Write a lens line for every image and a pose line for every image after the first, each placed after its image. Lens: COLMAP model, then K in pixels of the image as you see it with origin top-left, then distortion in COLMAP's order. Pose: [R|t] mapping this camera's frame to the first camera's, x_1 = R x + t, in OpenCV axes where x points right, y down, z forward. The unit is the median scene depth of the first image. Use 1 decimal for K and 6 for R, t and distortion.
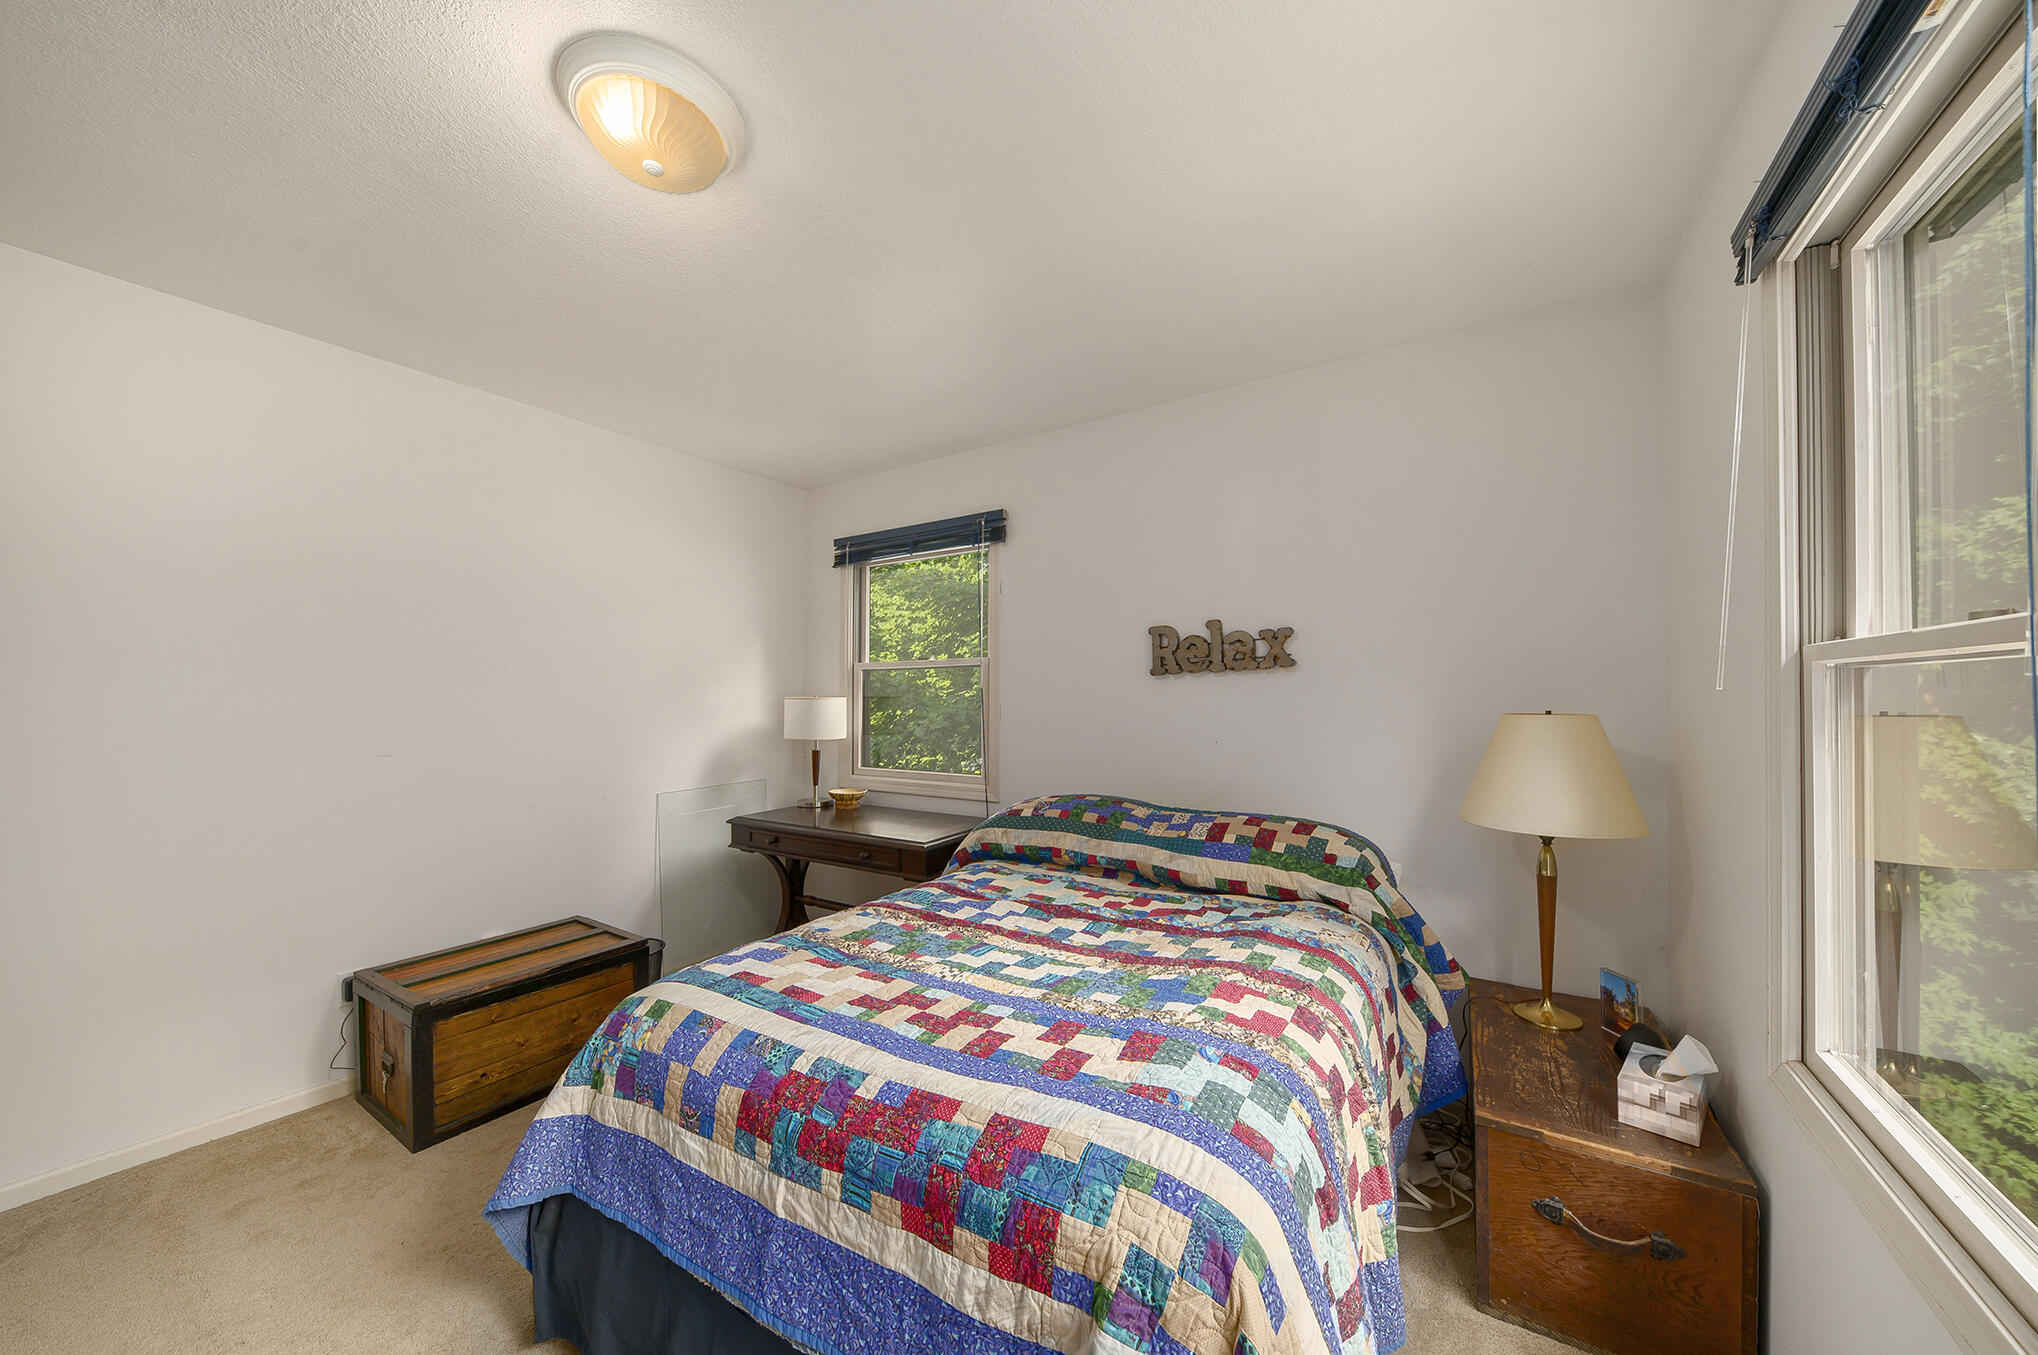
lens RADIAL K [[715.1, 0, 1014.2], [0, 715.1, 692.3], [0, 0, 1]] dist [0.000314, -0.000031]
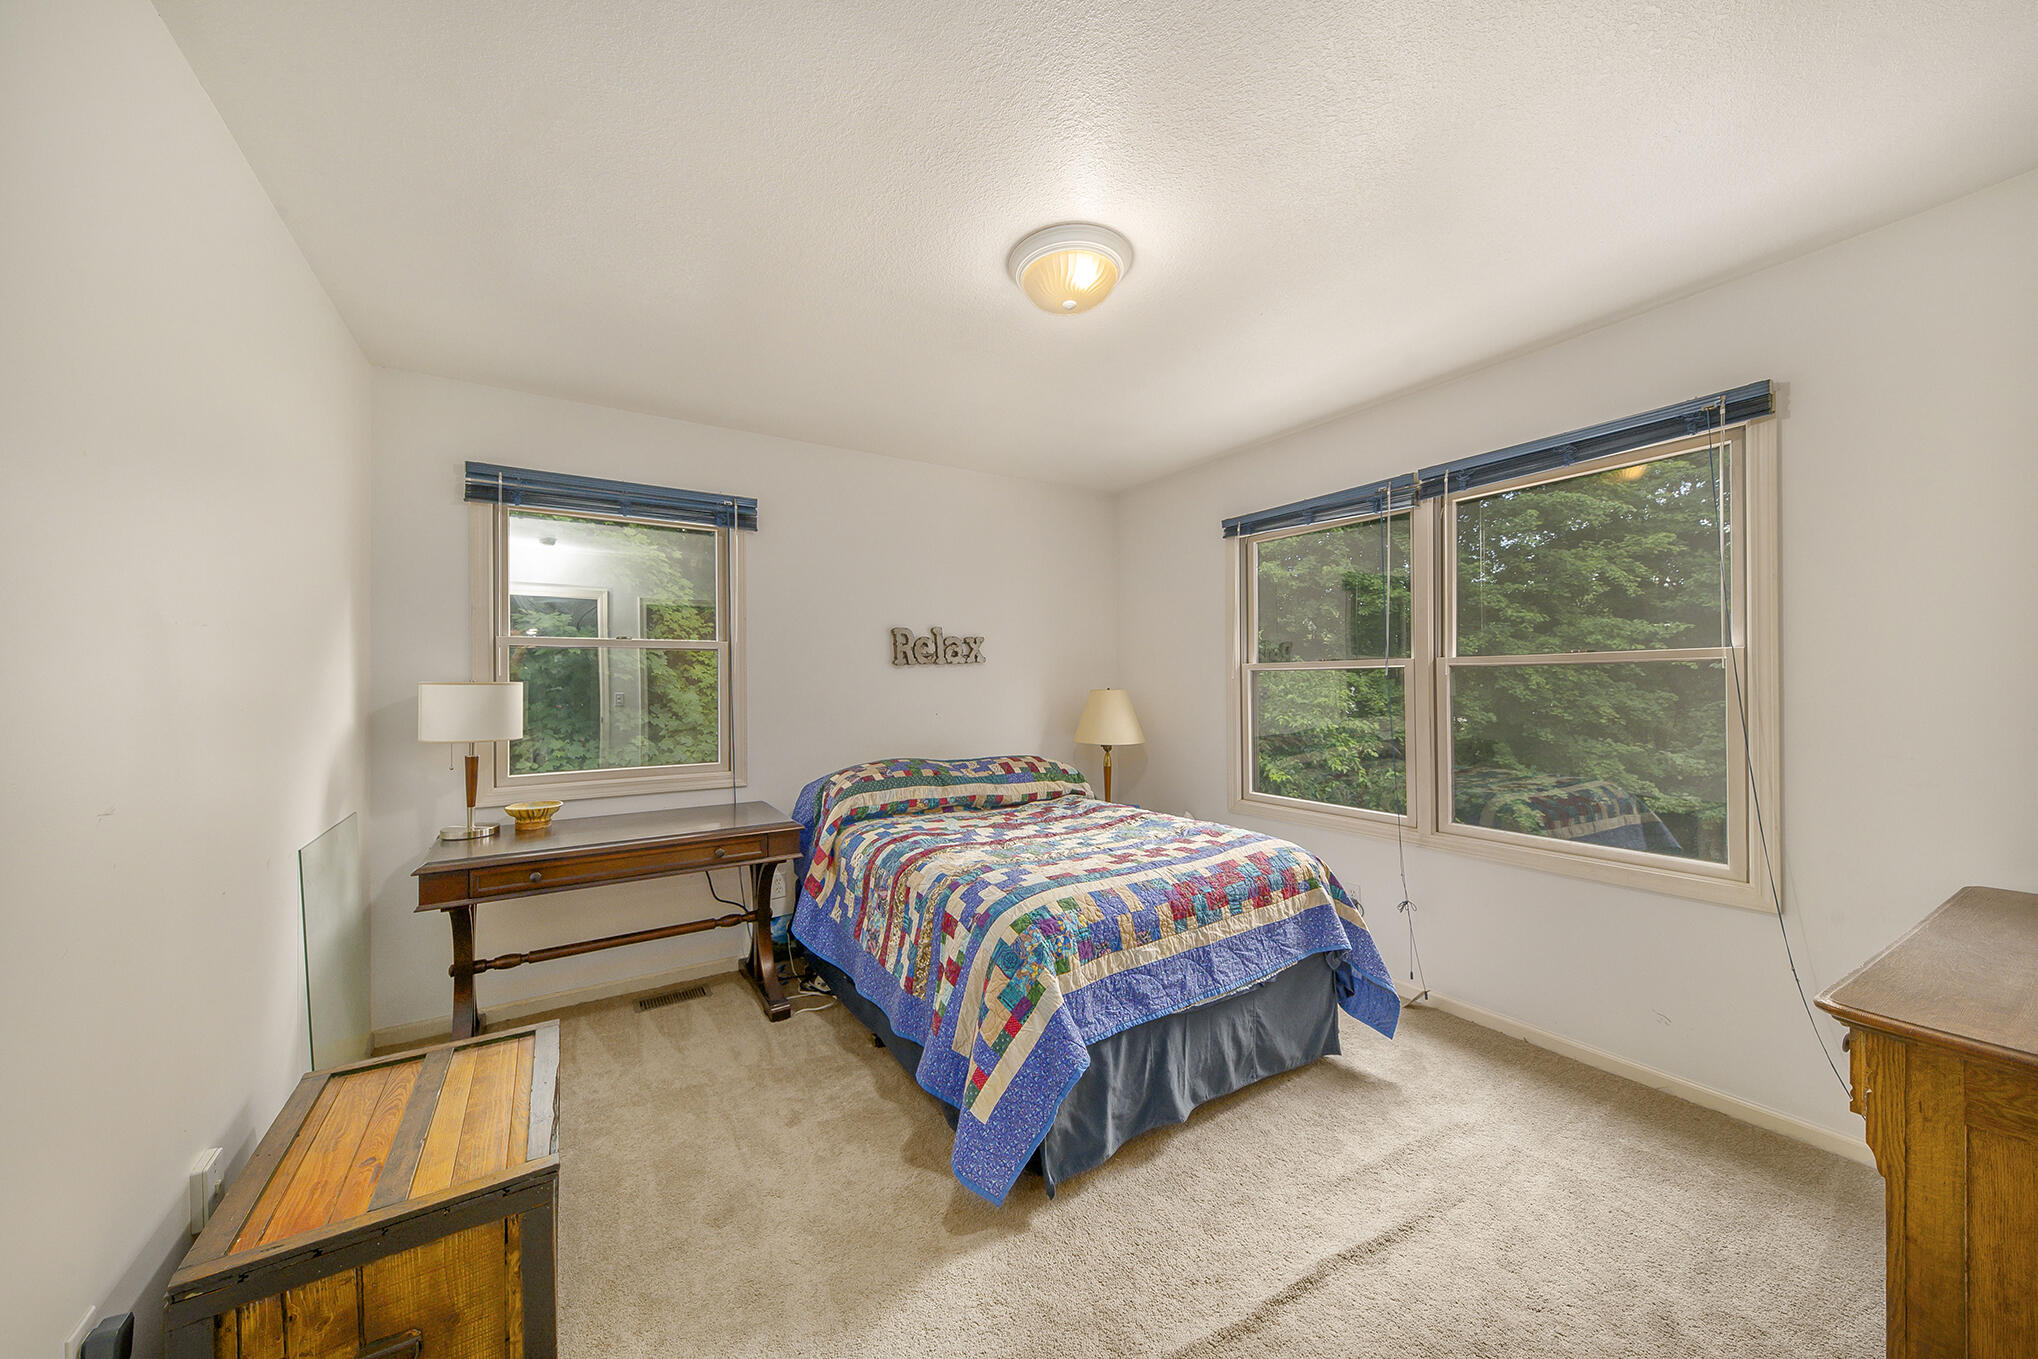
lens RADIAL K [[731.0, 0, 1019.0], [0, 731.0, 679.5], [0, 0, 1]] dist [0.000888, 0.000010]
pose [[0.402536, 0.008288, 0.915367, -1.062059], [-0.001378, 0.999963, -0.008448, 0.015111], [-0.915403, 0.002139, 0.402533, 0.304204]]
